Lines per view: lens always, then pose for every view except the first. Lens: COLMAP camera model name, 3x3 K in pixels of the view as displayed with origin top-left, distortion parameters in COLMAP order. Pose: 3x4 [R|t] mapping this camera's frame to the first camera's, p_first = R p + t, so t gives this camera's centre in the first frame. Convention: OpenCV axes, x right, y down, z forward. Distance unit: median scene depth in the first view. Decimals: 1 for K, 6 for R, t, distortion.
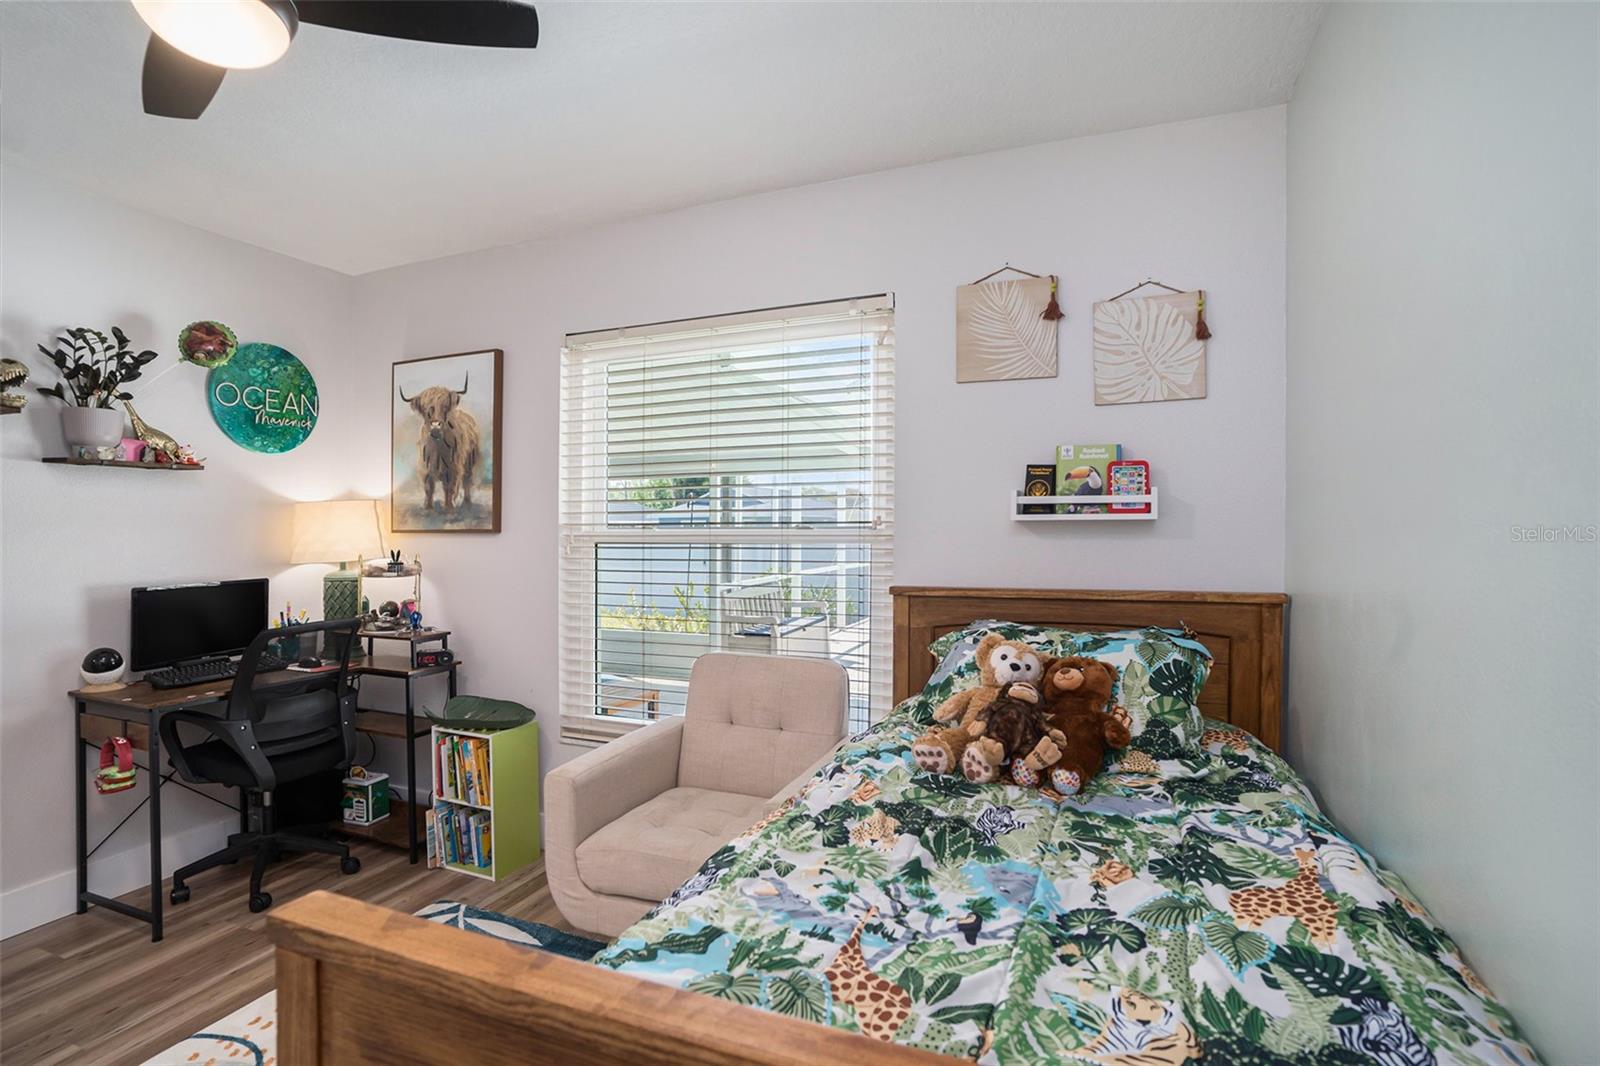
lens RADIAL K [[800.4, 0, 799.1], [0, 800.4, 531.9], [0, 0, 1]] dist [-0.065879, 0.022389]
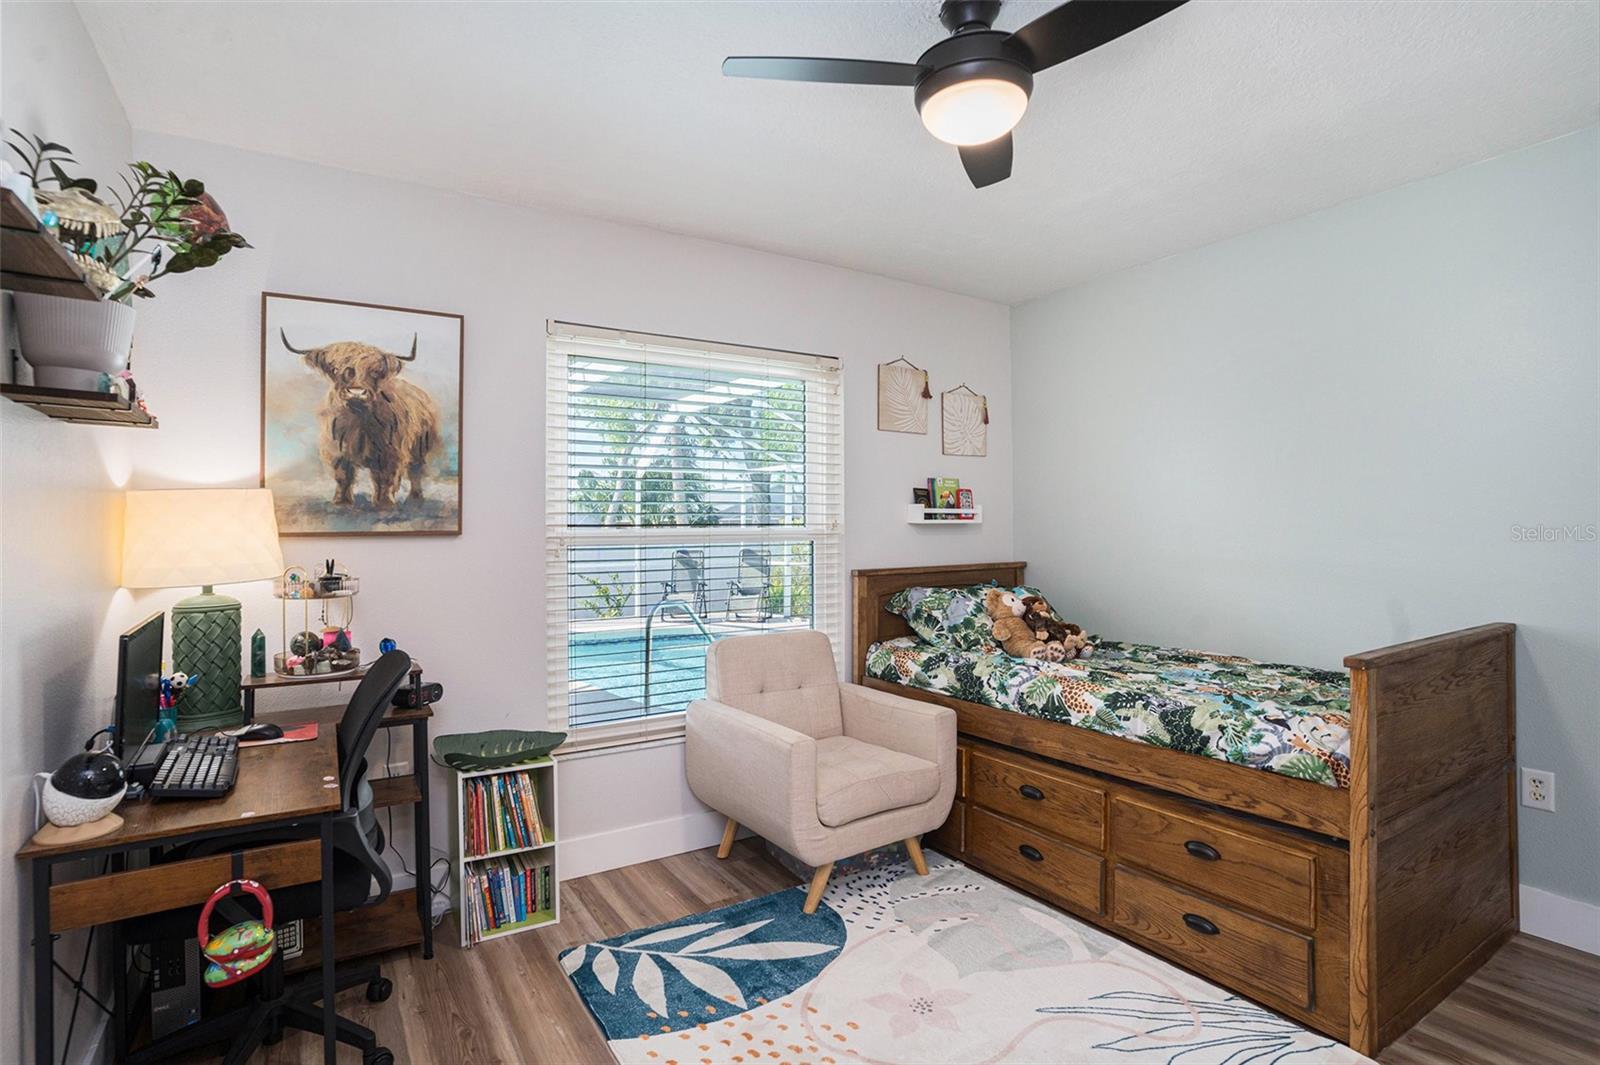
lens RADIAL K [[800.4, 0, 799.9], [0, 800.4, 528.5], [0, 0, 1]] dist [-0.065879, 0.022389]
pose [[0.556119, 0.001026, 0.831102, -0.865076], [0.009799, 0.999922, -0.007791, 0.004168], [-0.831045, 0.012477, 0.556065, 0.236253]]
